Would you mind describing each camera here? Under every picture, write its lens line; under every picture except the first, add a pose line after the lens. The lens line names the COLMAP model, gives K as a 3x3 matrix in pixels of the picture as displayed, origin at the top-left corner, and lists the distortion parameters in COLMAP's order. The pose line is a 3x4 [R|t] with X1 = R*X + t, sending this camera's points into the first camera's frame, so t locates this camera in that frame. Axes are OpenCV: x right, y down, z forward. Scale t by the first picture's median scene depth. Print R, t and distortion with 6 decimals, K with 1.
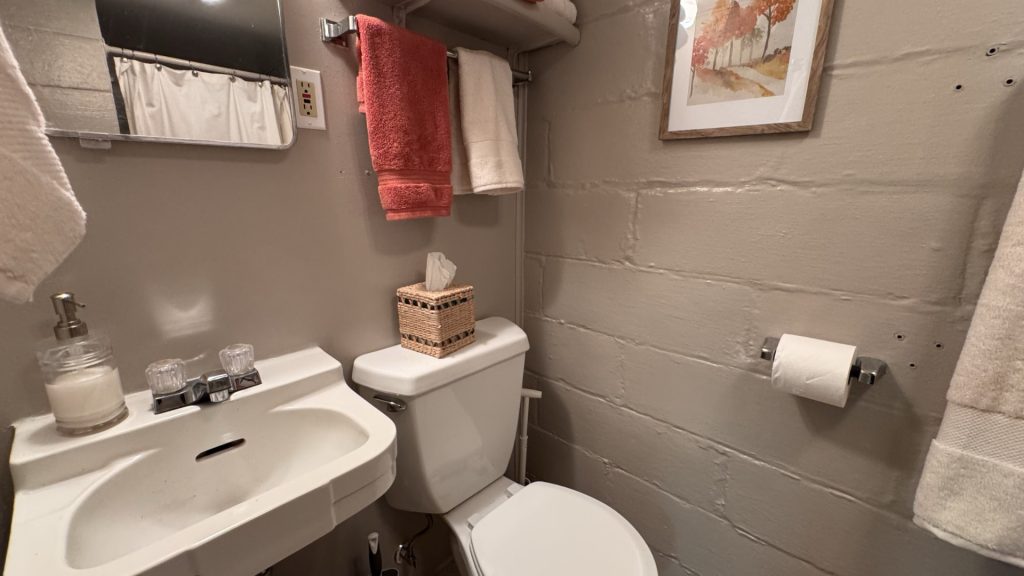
lens RADIAL K [[412.3, 0, 512.0], [0, 412.3, 288.0], [0, 0, 1]] dist [-0.000395, 0.000093]
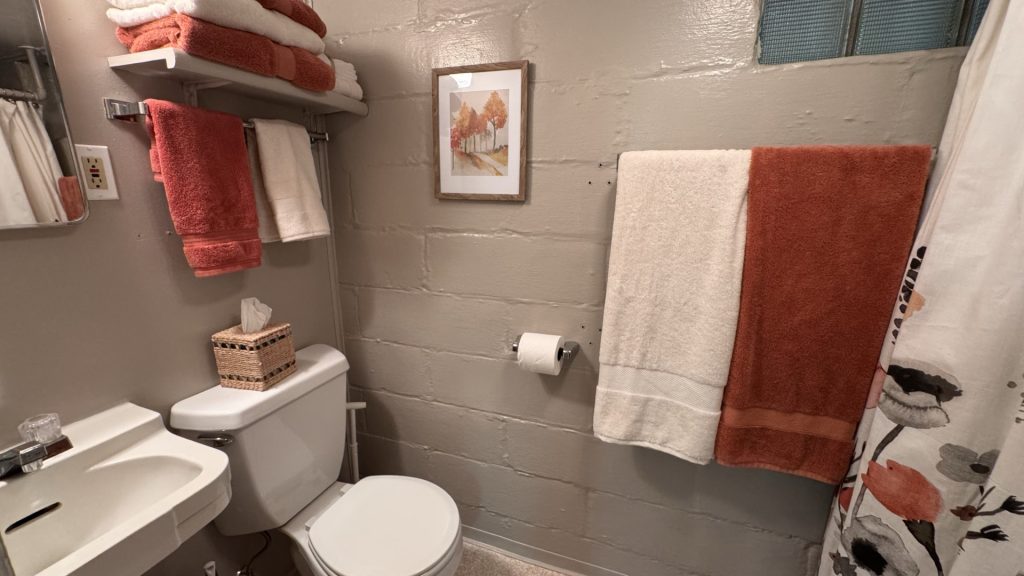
lens RADIAL K [[412.3, 0, 512.0], [0, 412.3, 288.0], [0, 0, 1]] dist [-0.000395, 0.000093]
pose [[0.920981, -0.091666, 0.378671, 0.056603], [0.092059, 0.995607, 0.017107, -0.074405], [-0.378576, 0.019105, 0.925373, -0.343982]]
